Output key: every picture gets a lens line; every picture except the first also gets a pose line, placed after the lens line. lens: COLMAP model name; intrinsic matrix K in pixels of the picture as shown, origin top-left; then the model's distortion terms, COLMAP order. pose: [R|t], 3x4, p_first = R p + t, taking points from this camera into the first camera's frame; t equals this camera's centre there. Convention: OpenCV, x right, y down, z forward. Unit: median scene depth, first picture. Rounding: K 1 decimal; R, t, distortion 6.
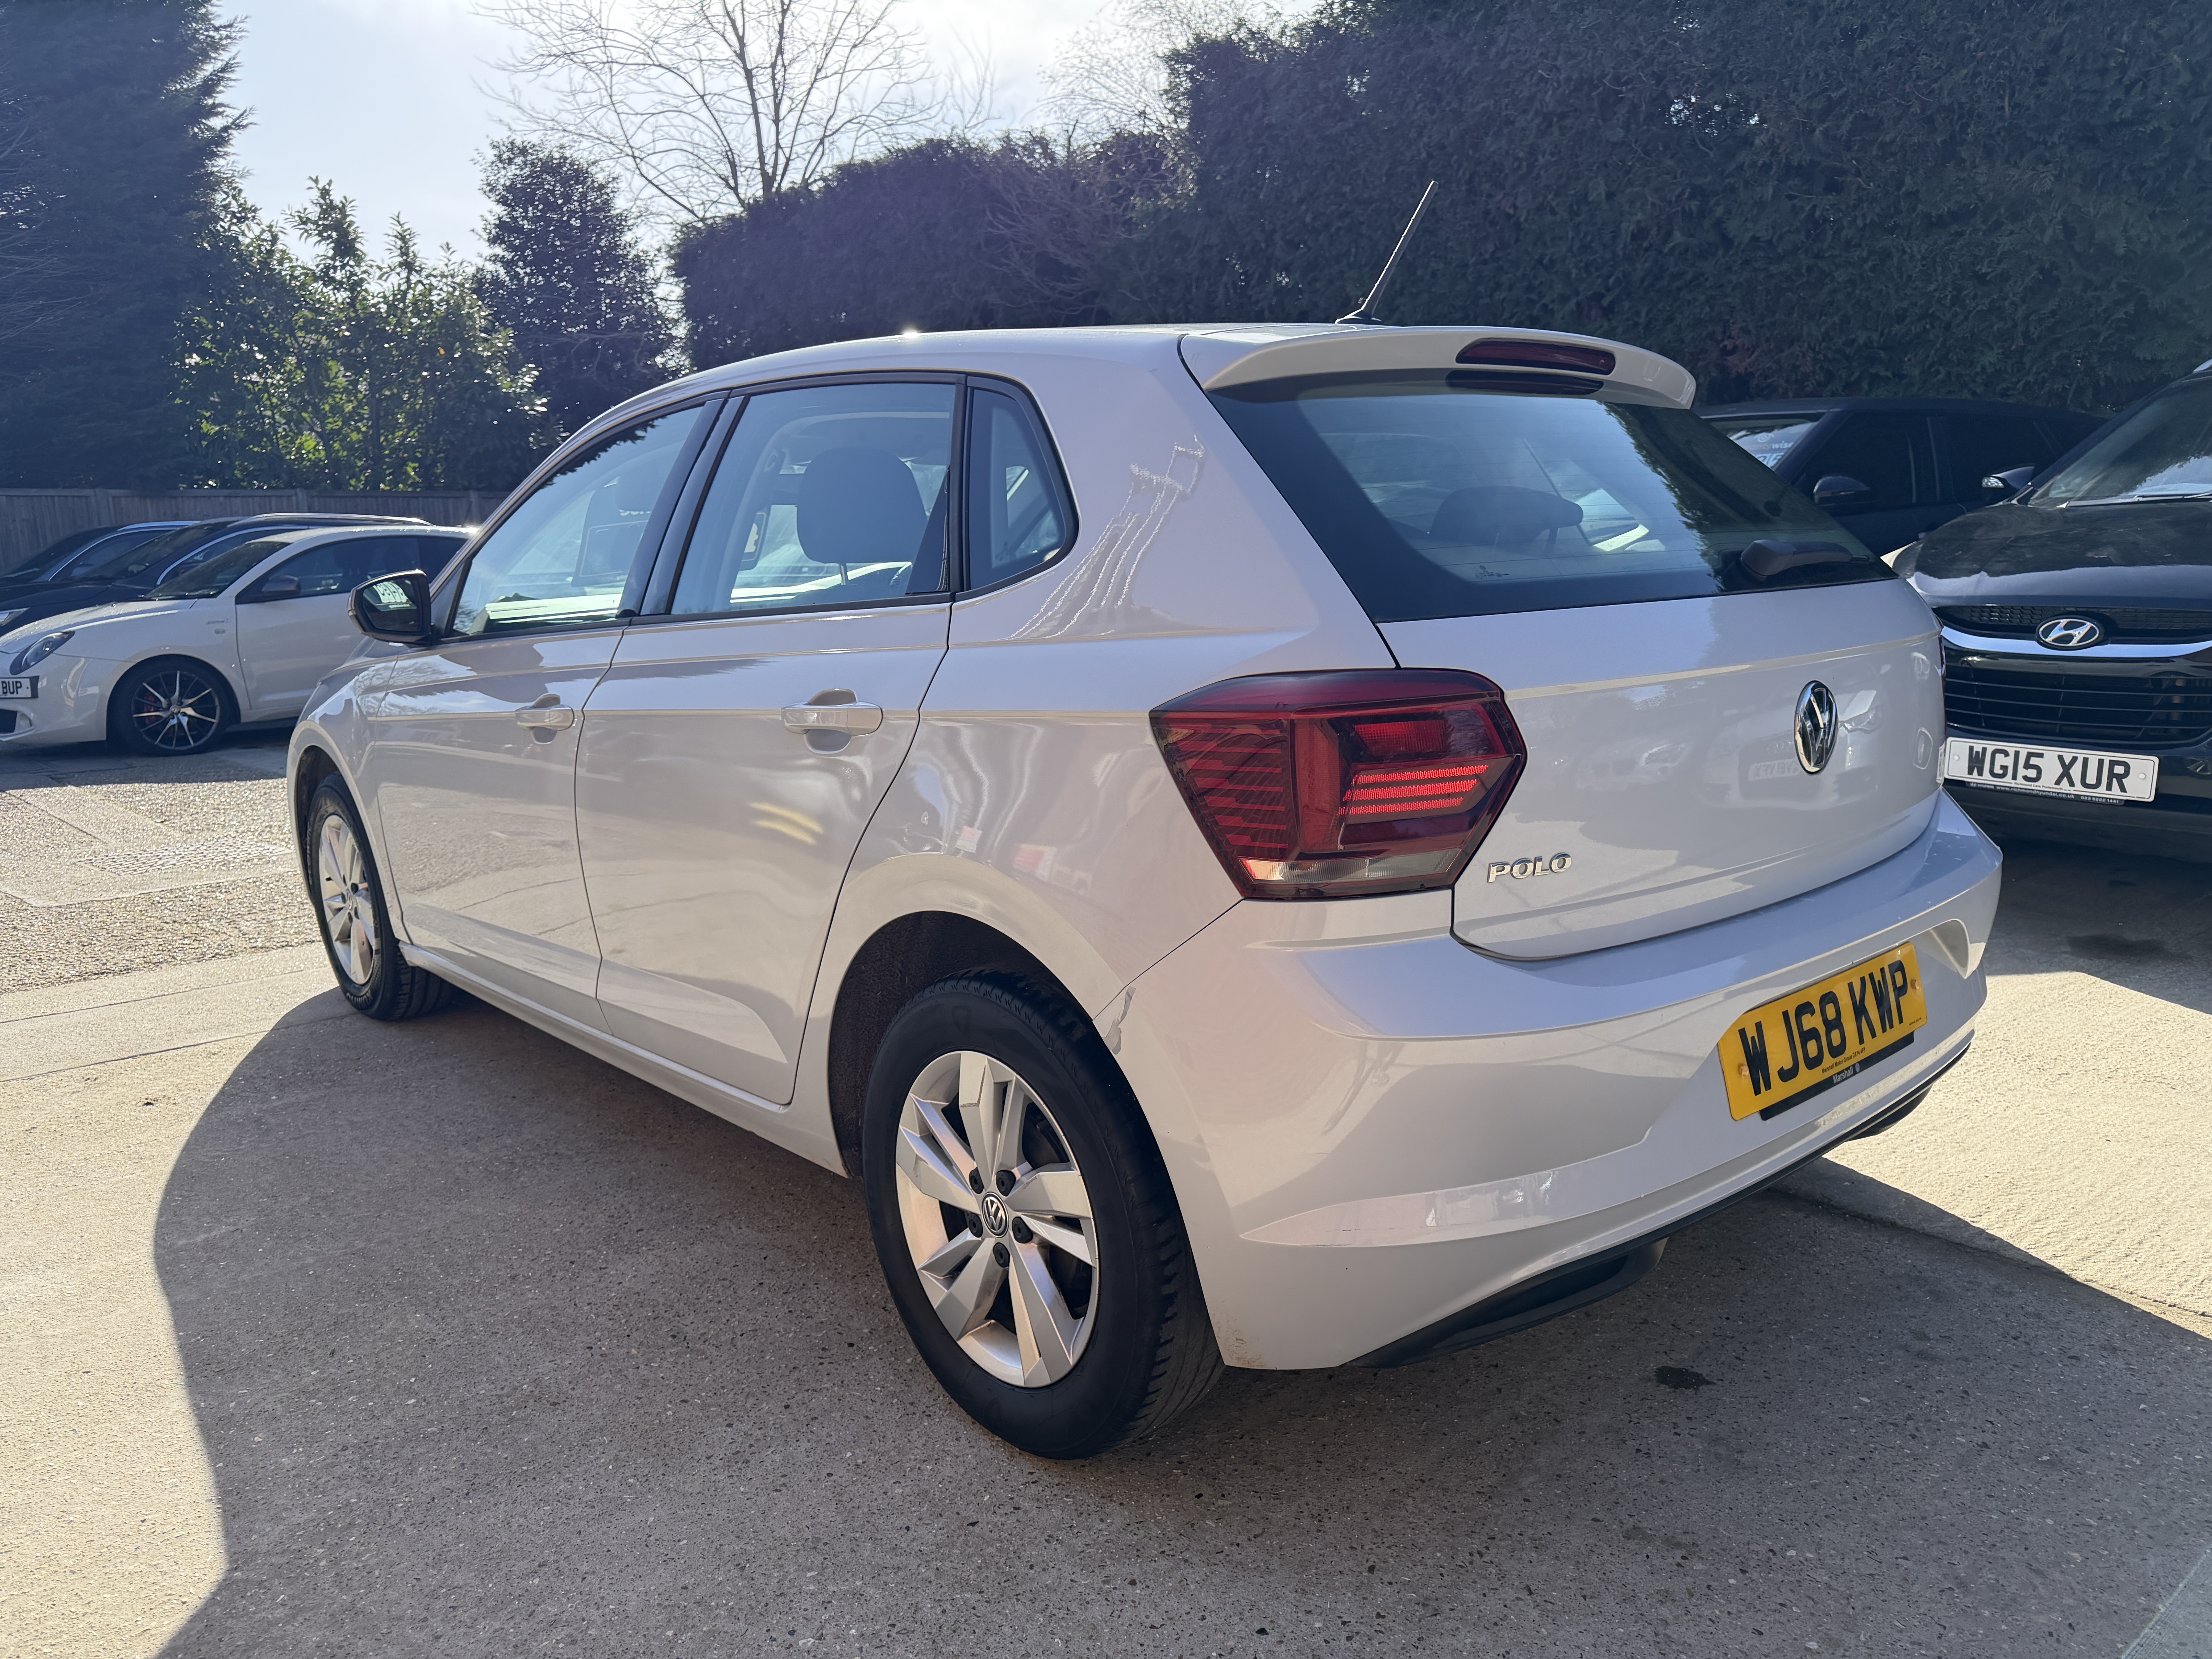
lens RADIAL K [[1651.1, 0, 1105.4], [0, 1651.1, 793.6], [0, 0, 1]] dist [-0.012618, -0.008501]
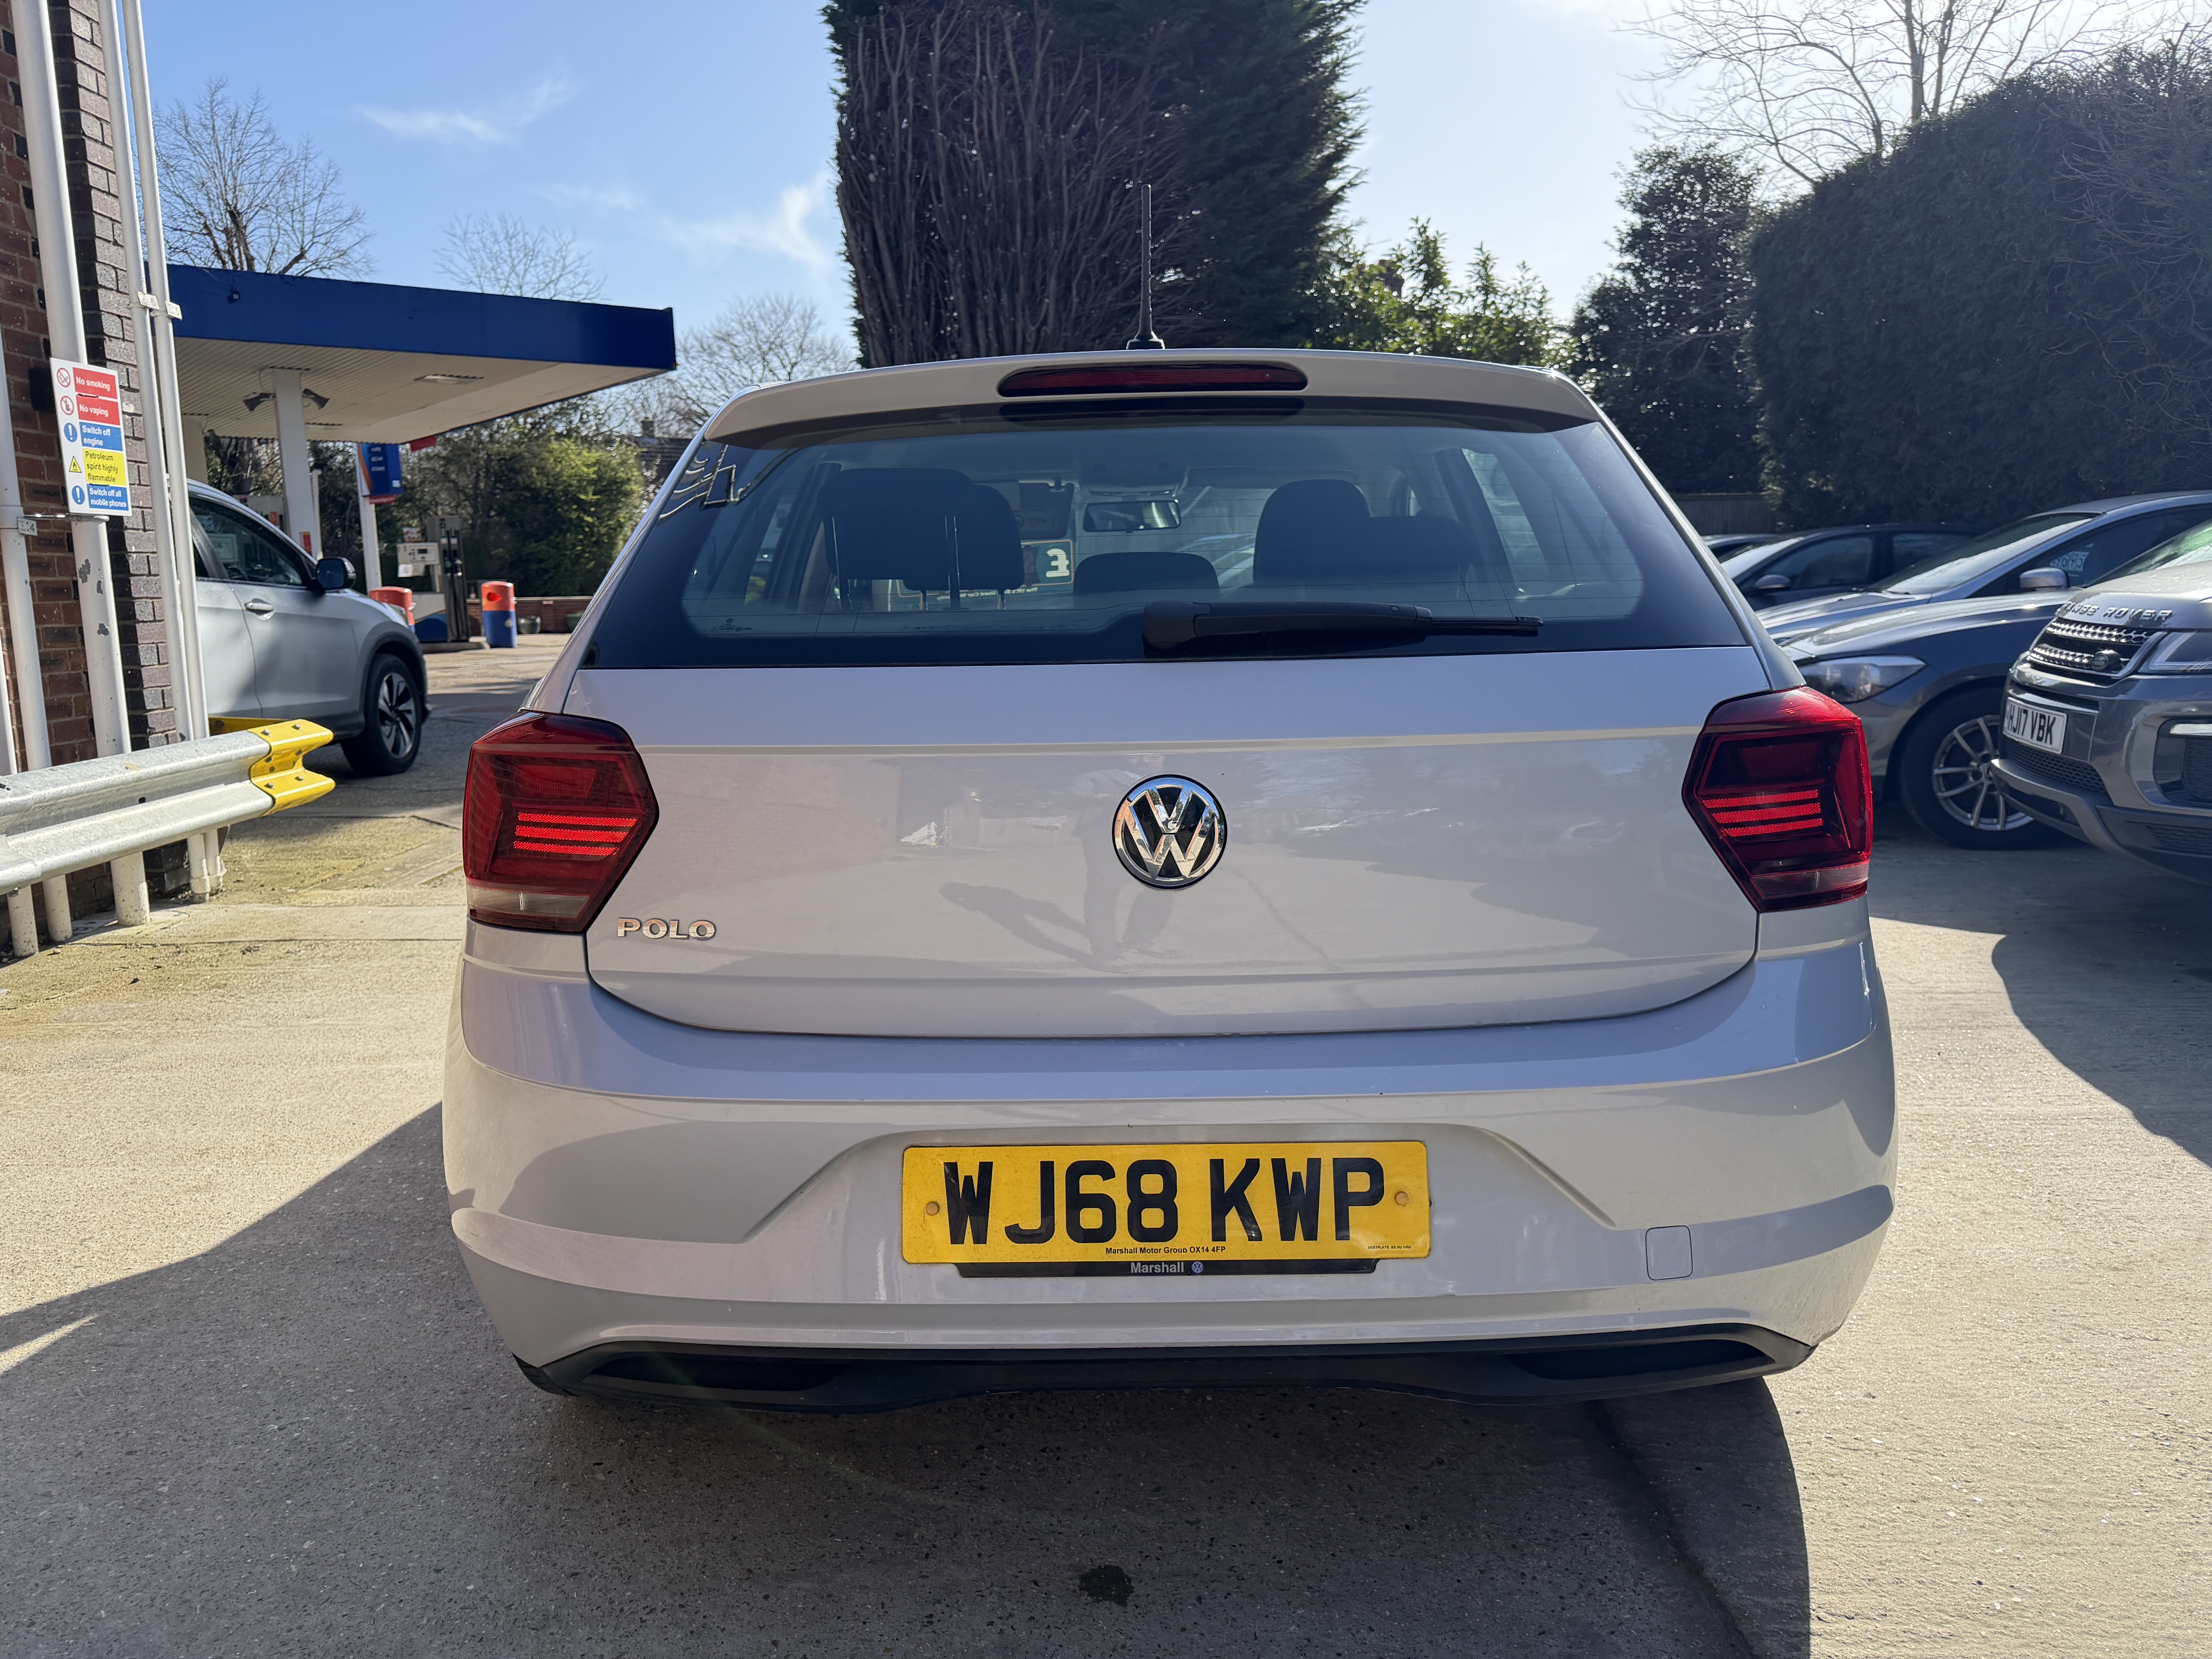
lens RADIAL K [[1574.2, 0, 1088.8], [0, 1574.2, 797.5], [0, 0, 1]] dist [0.044460, -0.044352]
pose [[0.732429, 0.109681, -0.671950, 0.139555], [-0.101456, 0.993502, 0.051579, -0.014055], [0.673241, 0.030396, 0.738798, 0.061475]]
